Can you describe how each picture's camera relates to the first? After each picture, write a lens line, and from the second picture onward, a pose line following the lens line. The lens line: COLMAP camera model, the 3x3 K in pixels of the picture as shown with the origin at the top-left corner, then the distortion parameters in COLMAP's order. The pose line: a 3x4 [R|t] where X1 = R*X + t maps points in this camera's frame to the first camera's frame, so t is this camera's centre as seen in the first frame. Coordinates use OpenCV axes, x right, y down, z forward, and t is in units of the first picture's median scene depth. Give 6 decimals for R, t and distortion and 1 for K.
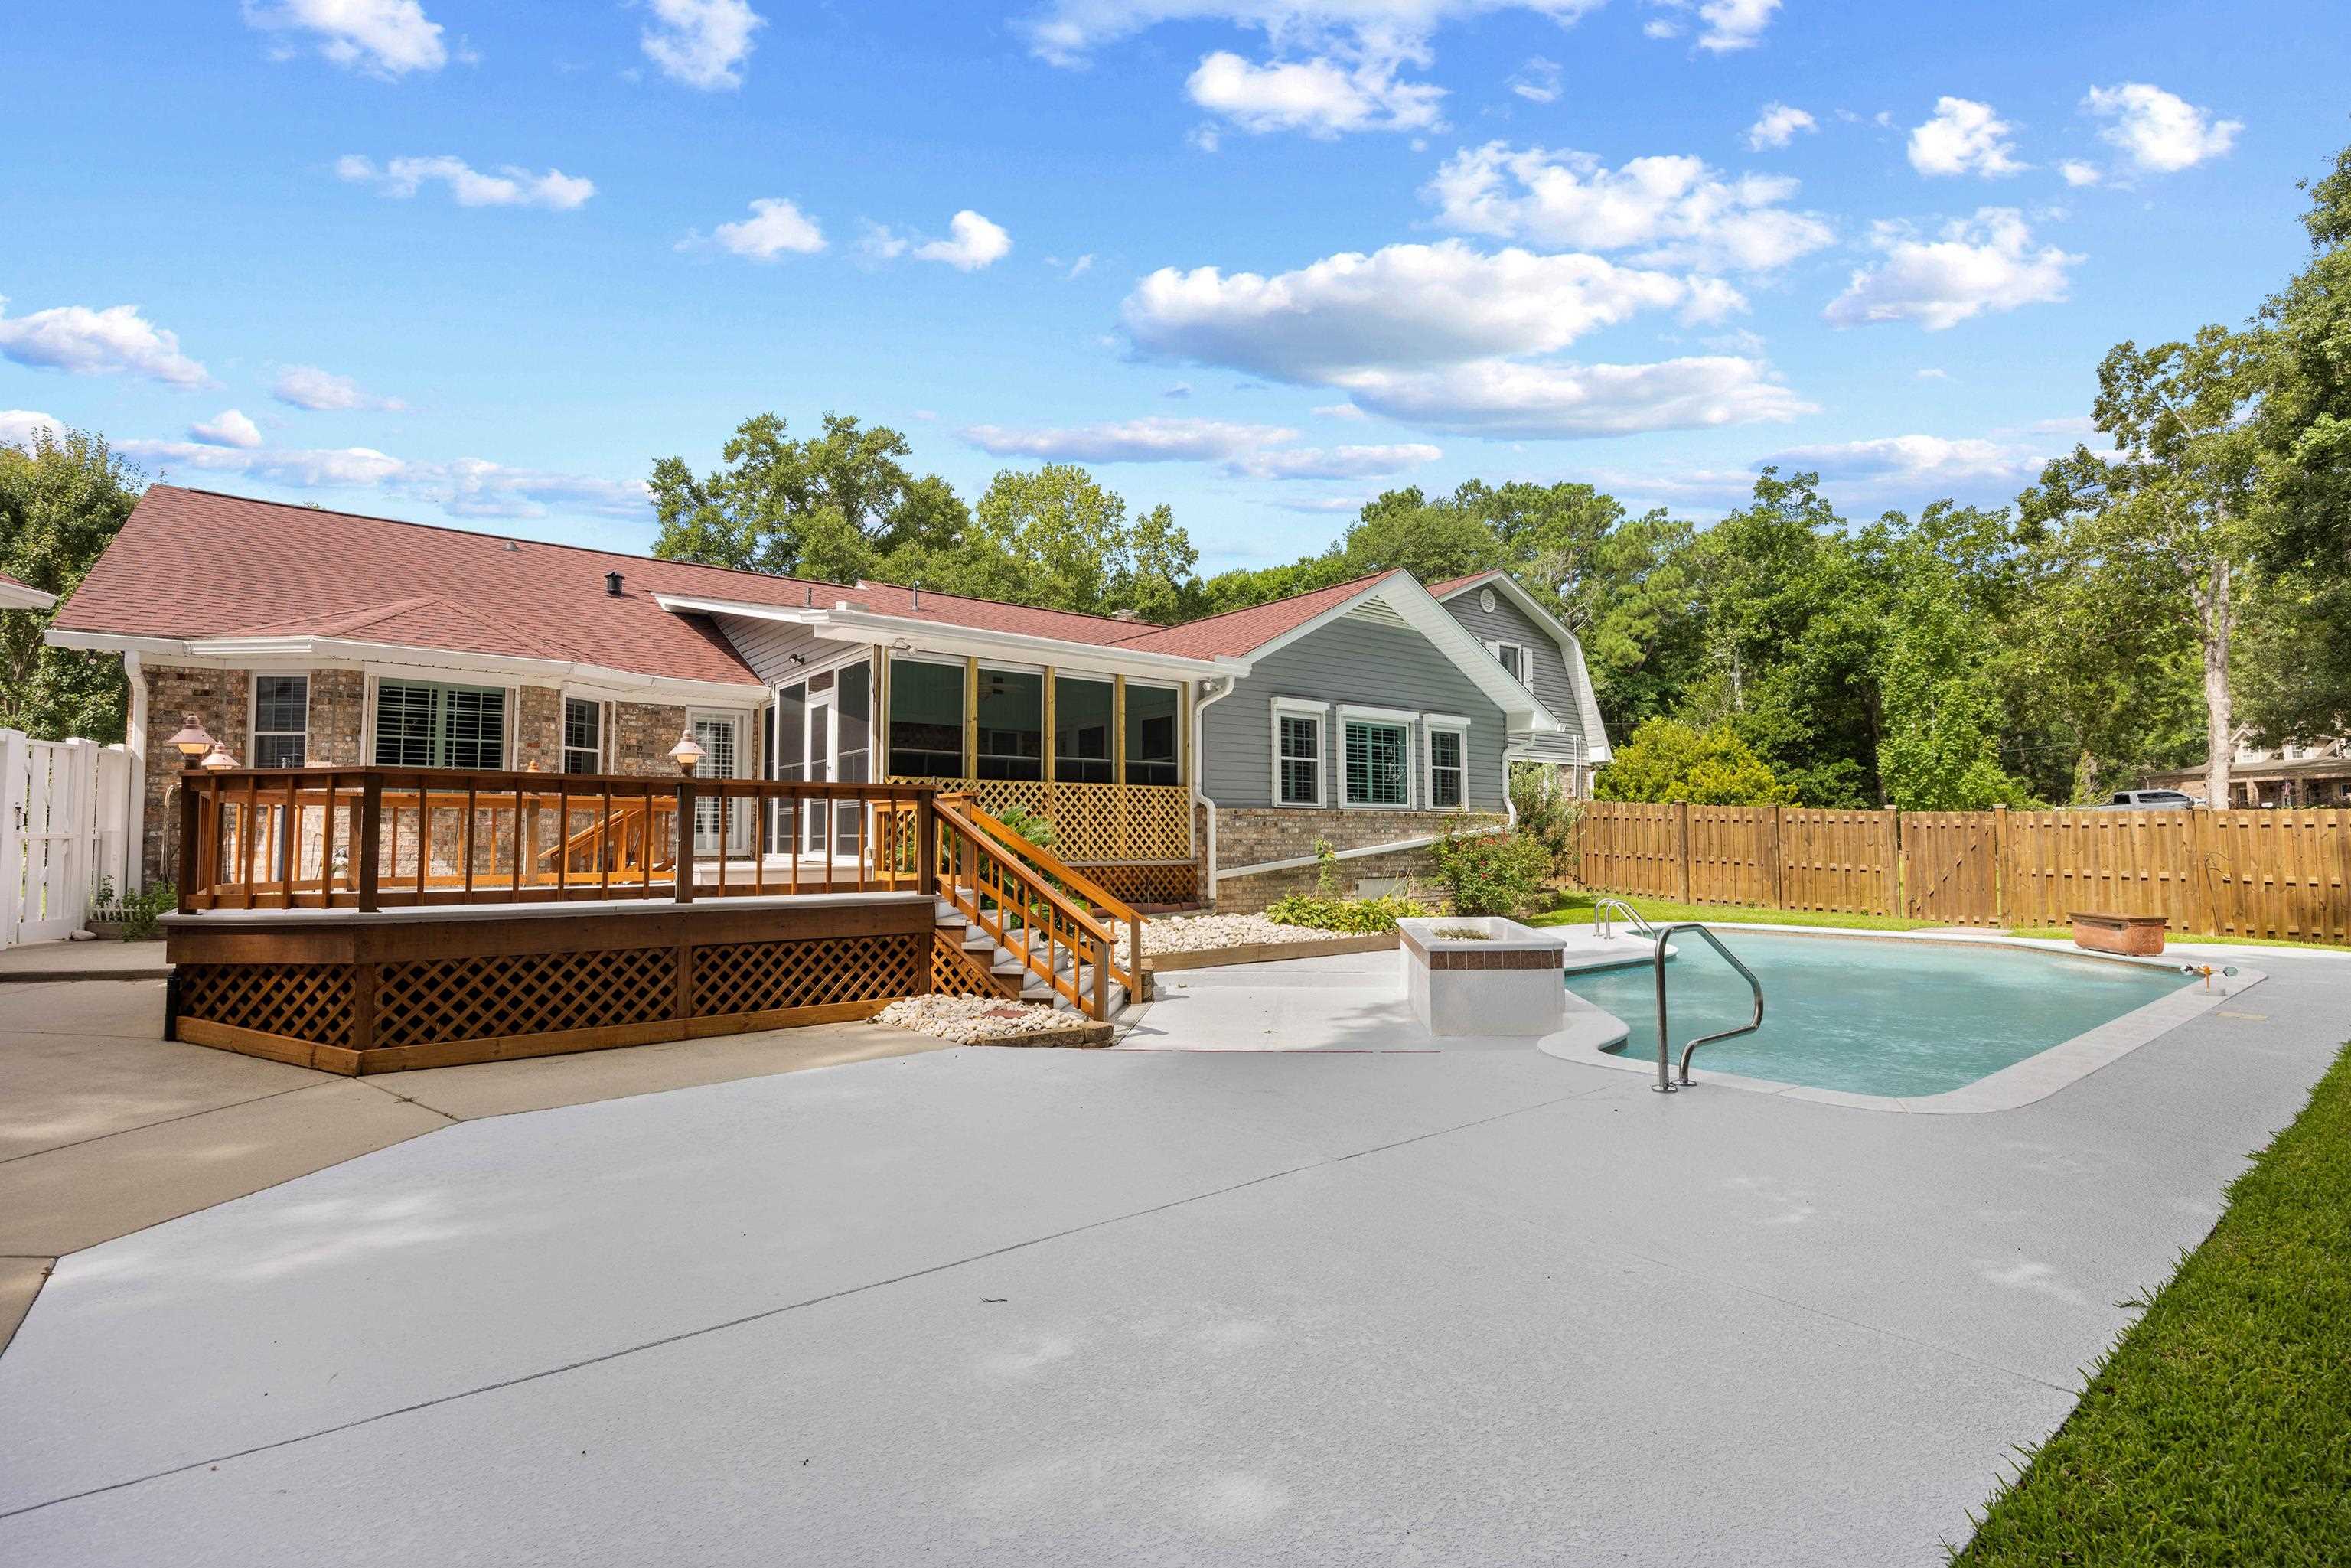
lens RADIAL K [[1092.7, 0, 1168.8], [0, 1092.7, 773.6], [0, 0, 1]] dist [-0.013925, -0.000062]
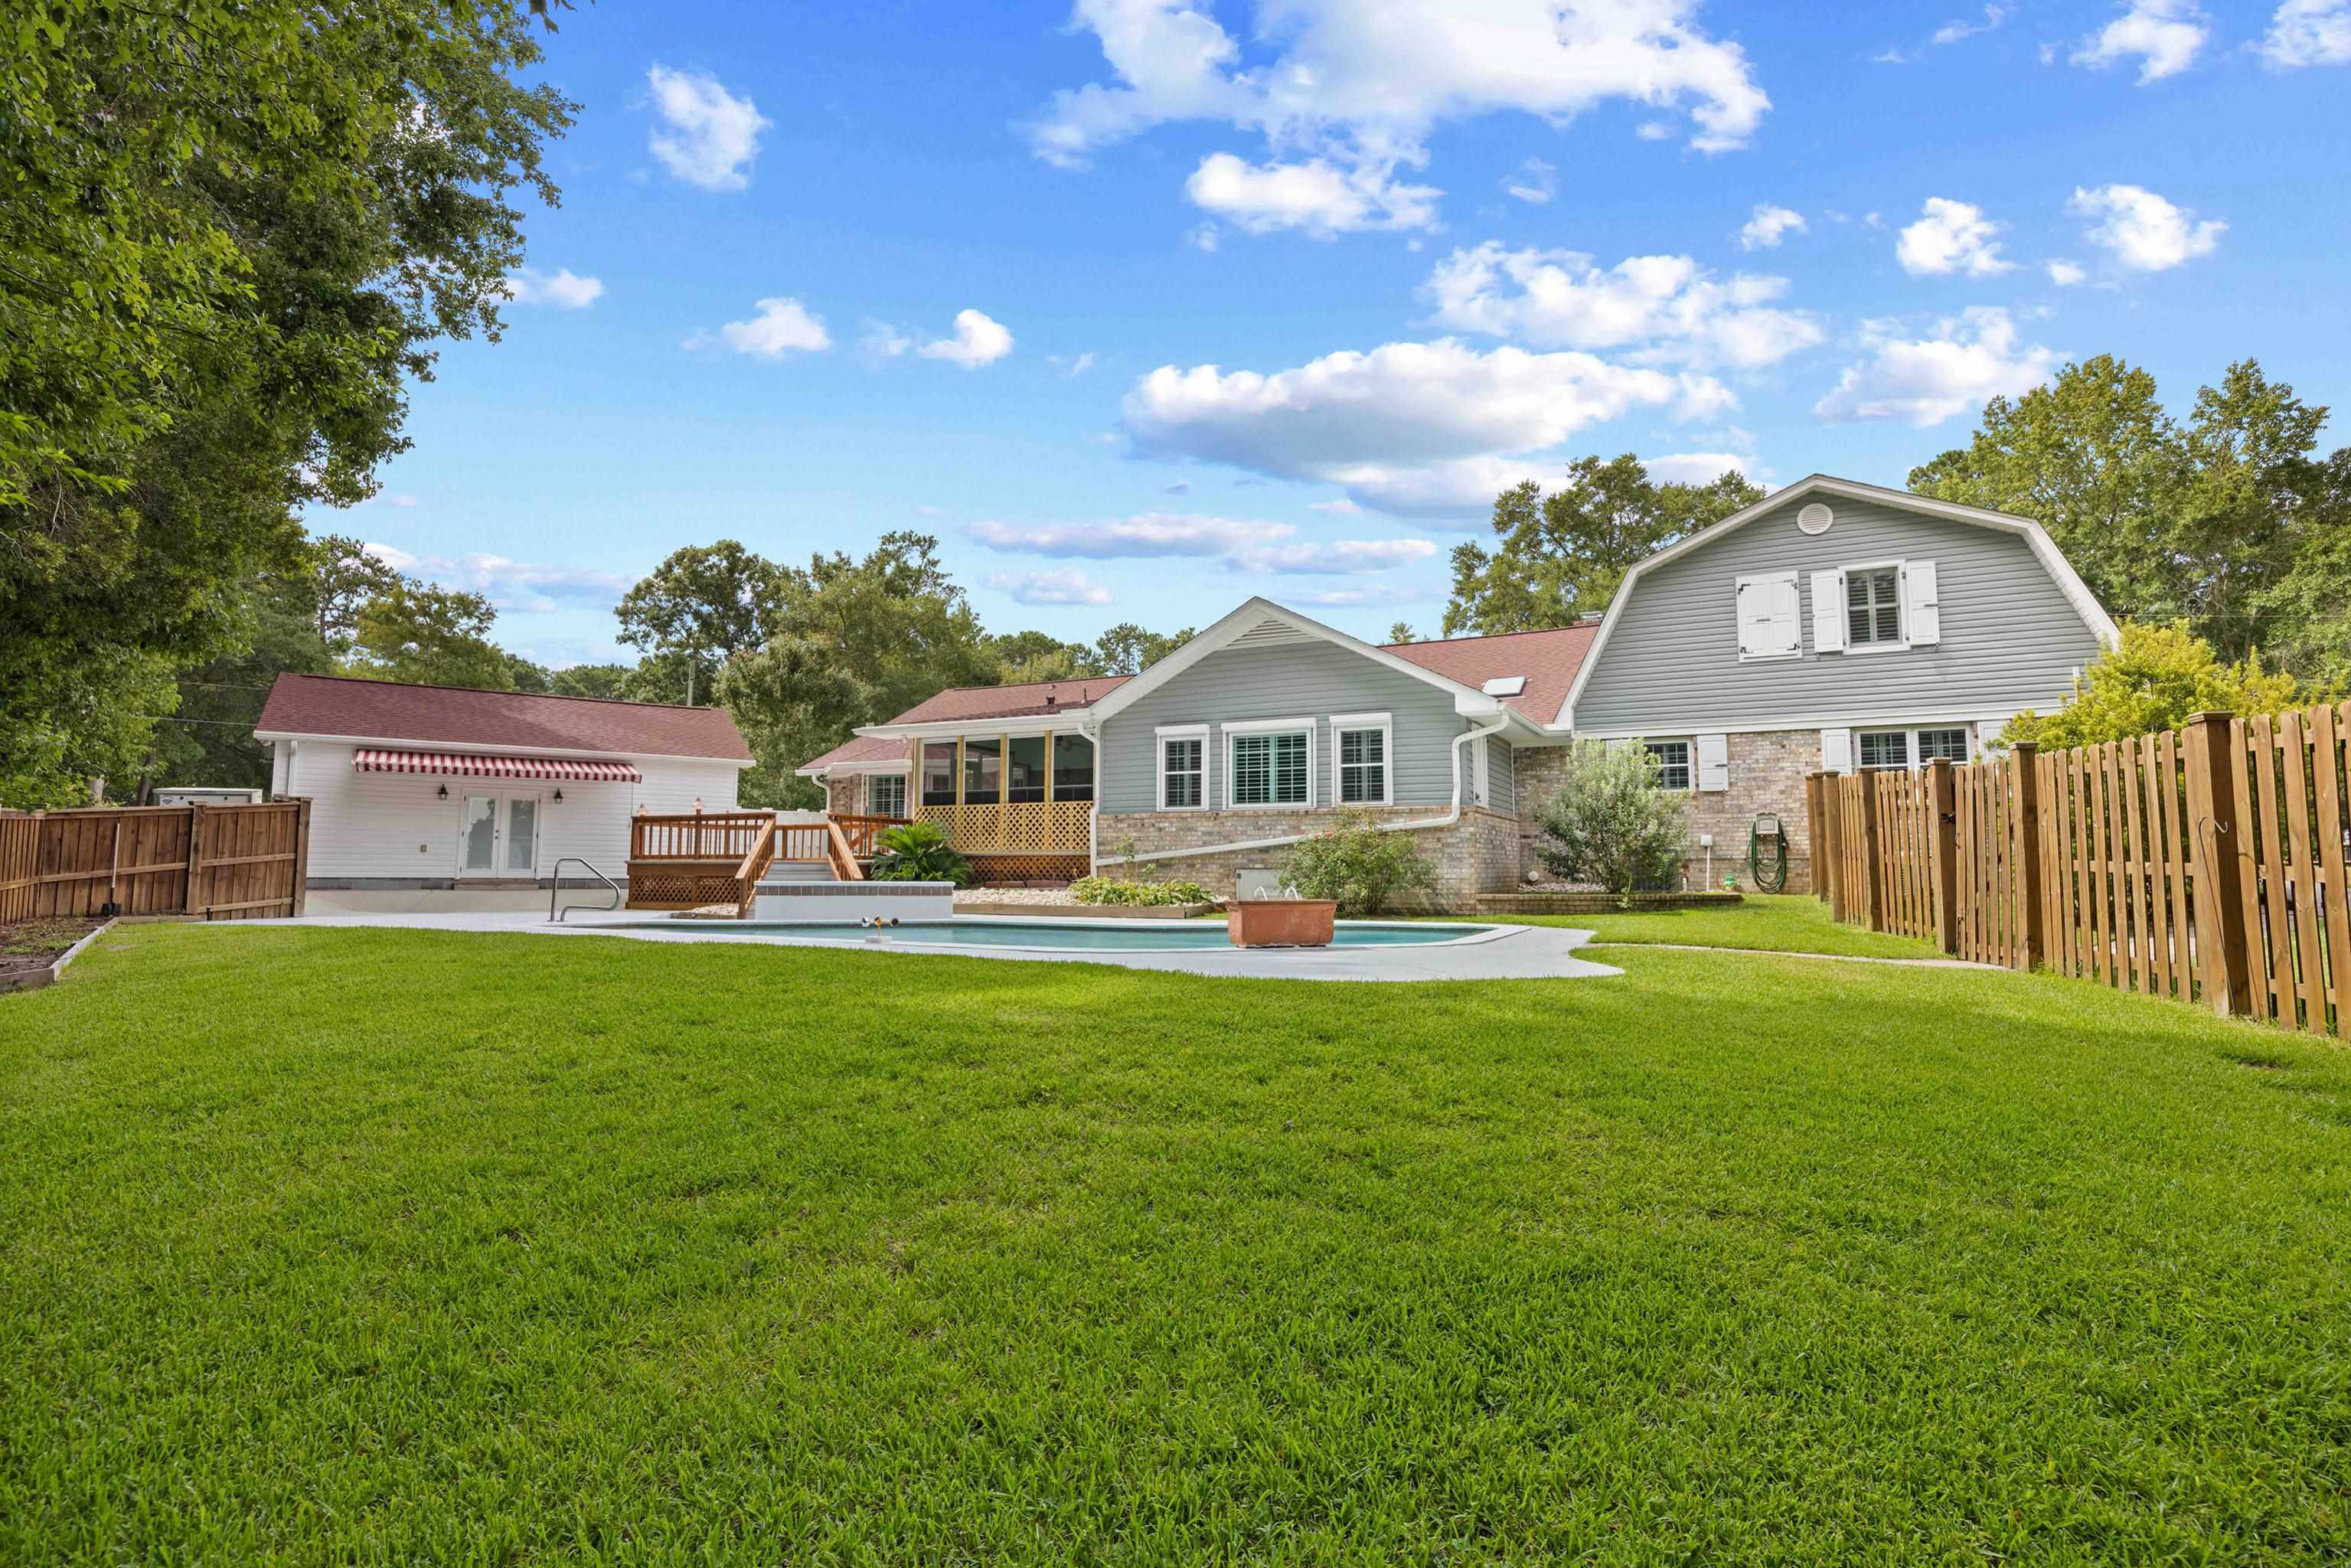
lens RADIAL K [[1092.8, 0, 1168.8], [0, 1092.8, 773.6], [0, 0, 1]] dist [-0.013925, -0.000062]
pose [[0.435049, -0.077046, -0.897104, 1.209816], [0.053983, 0.996772, -0.059427, 0.060176], [0.898787, -0.022575, 0.437804, 0.421693]]
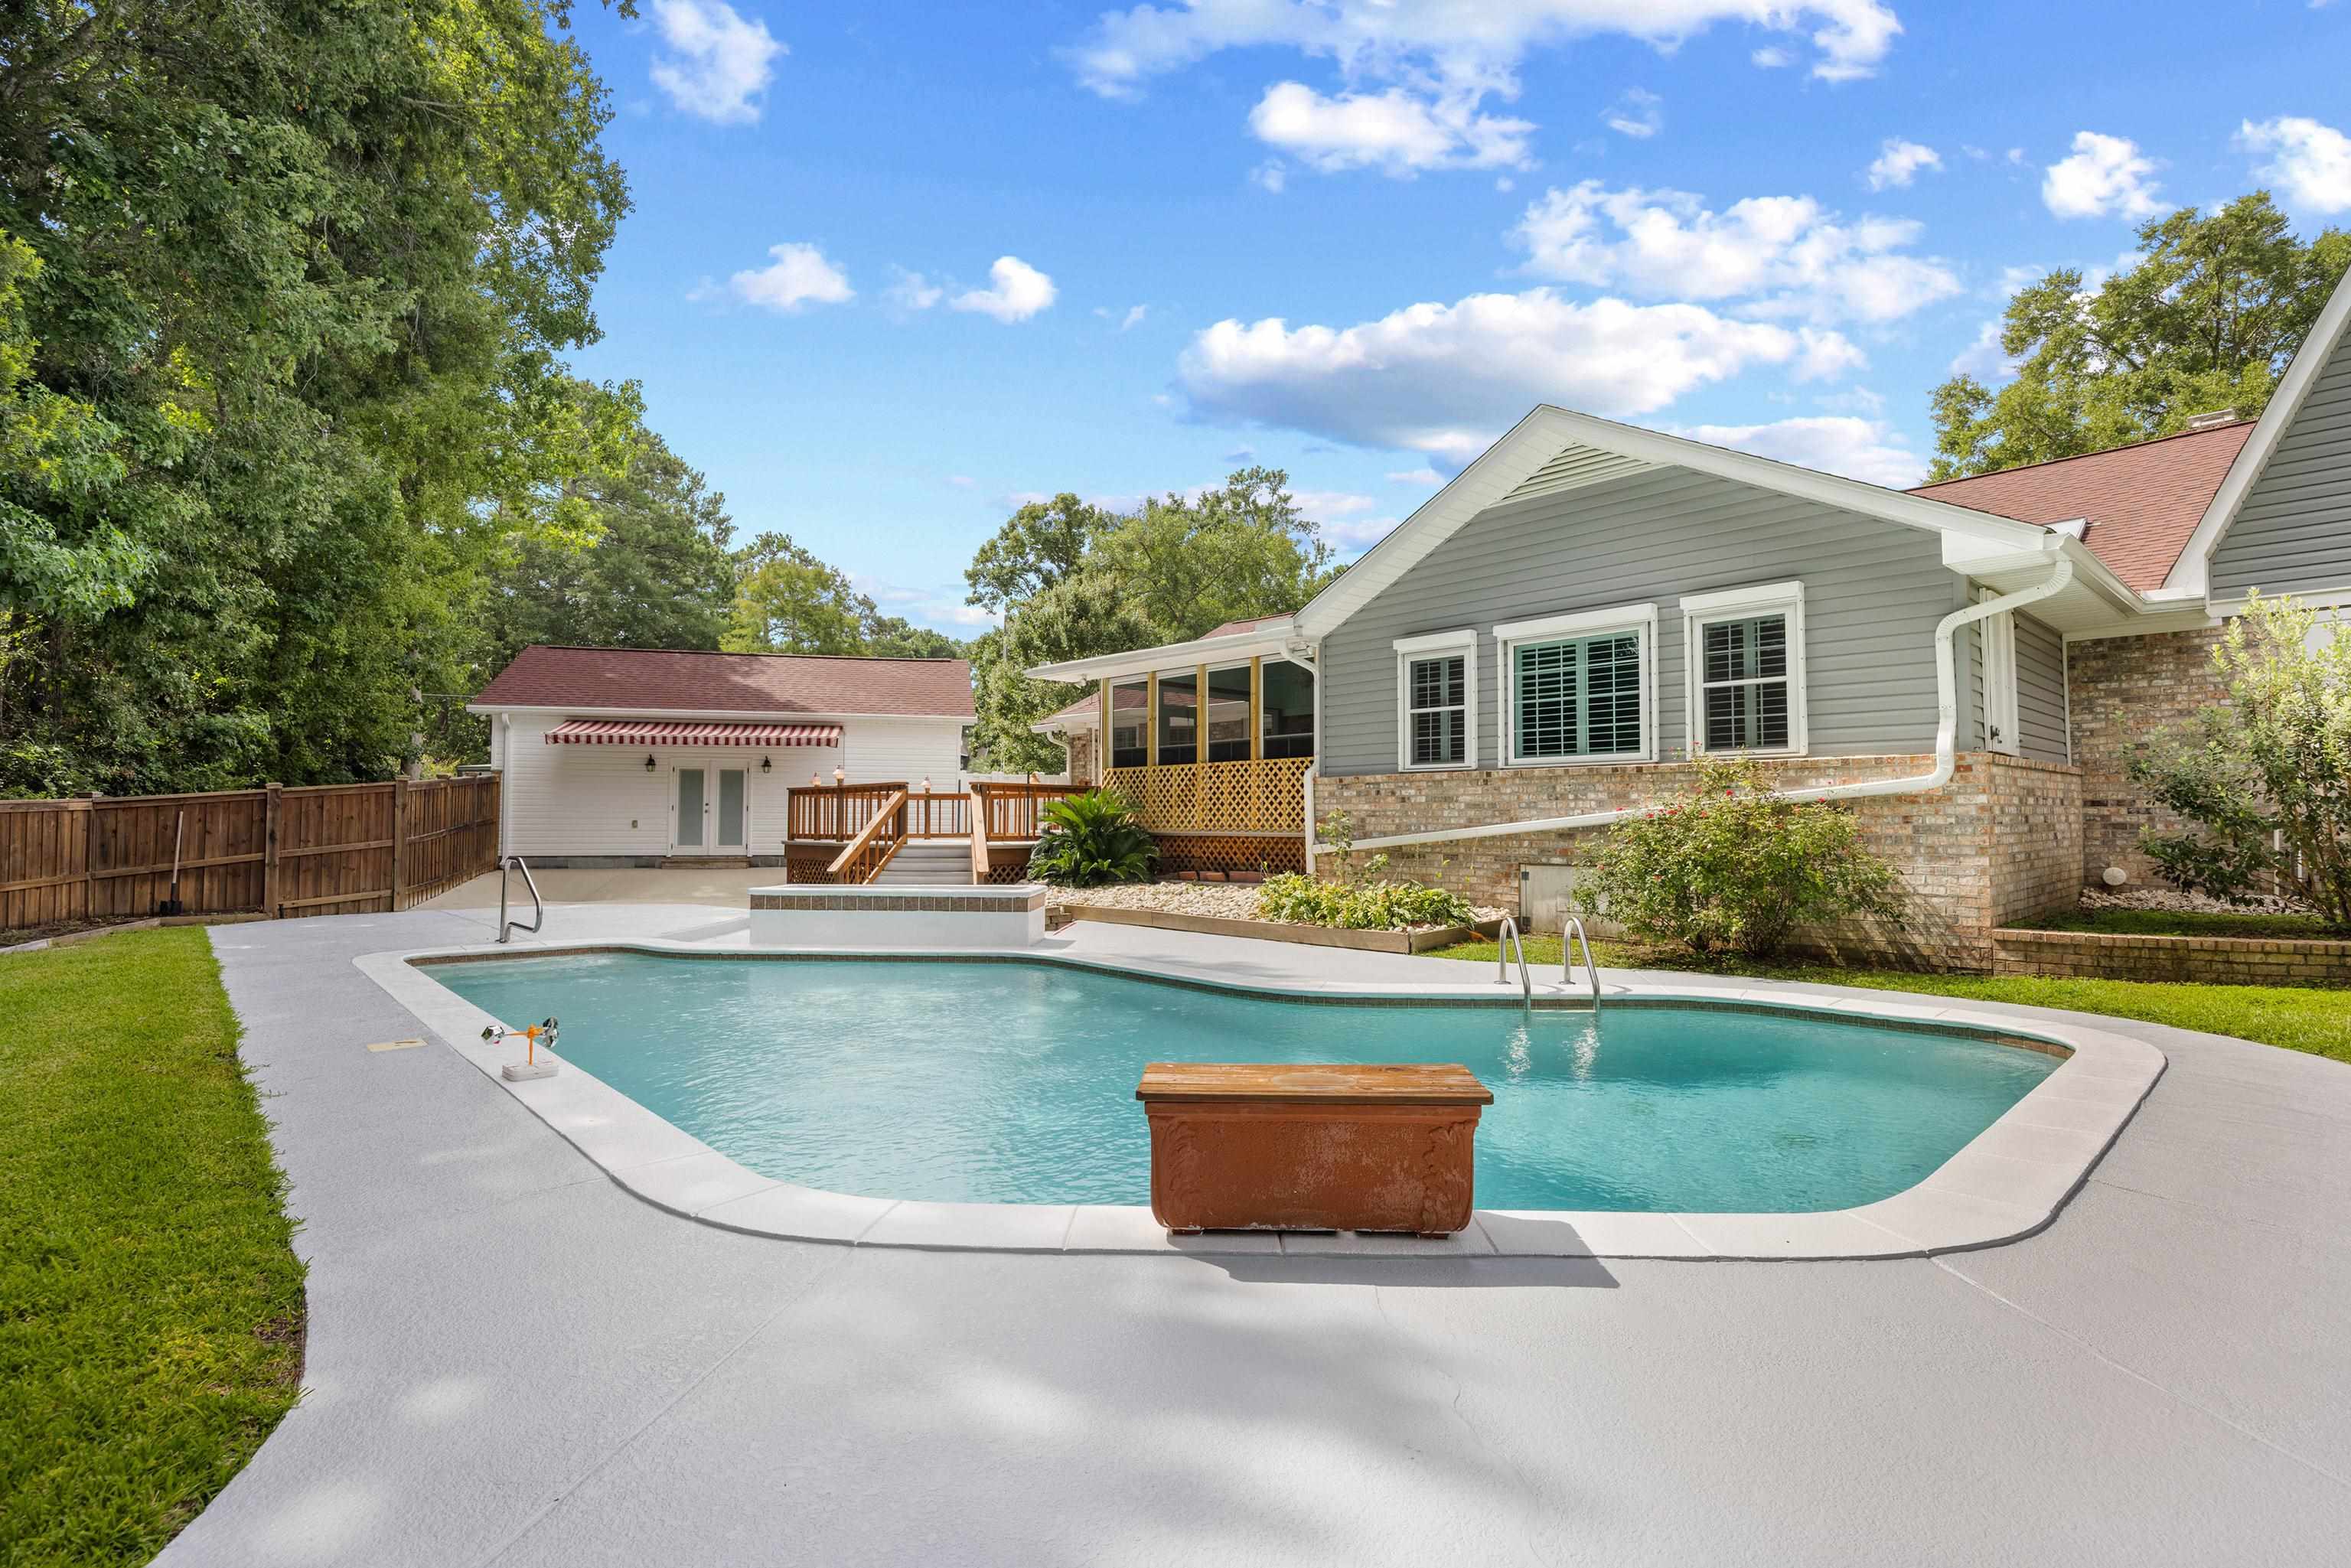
lens RADIAL K [[1092.7, 0, 1168.8], [0, 1092.7, 773.6], [0, 0, 1]] dist [-0.013925, -0.000062]
pose [[0.084256, -0.040733, -0.995611, 0.871766], [0.064107, 0.997316, -0.035378, 0.047721], [0.994380, -0.060845, 0.086641, 0.713391]]
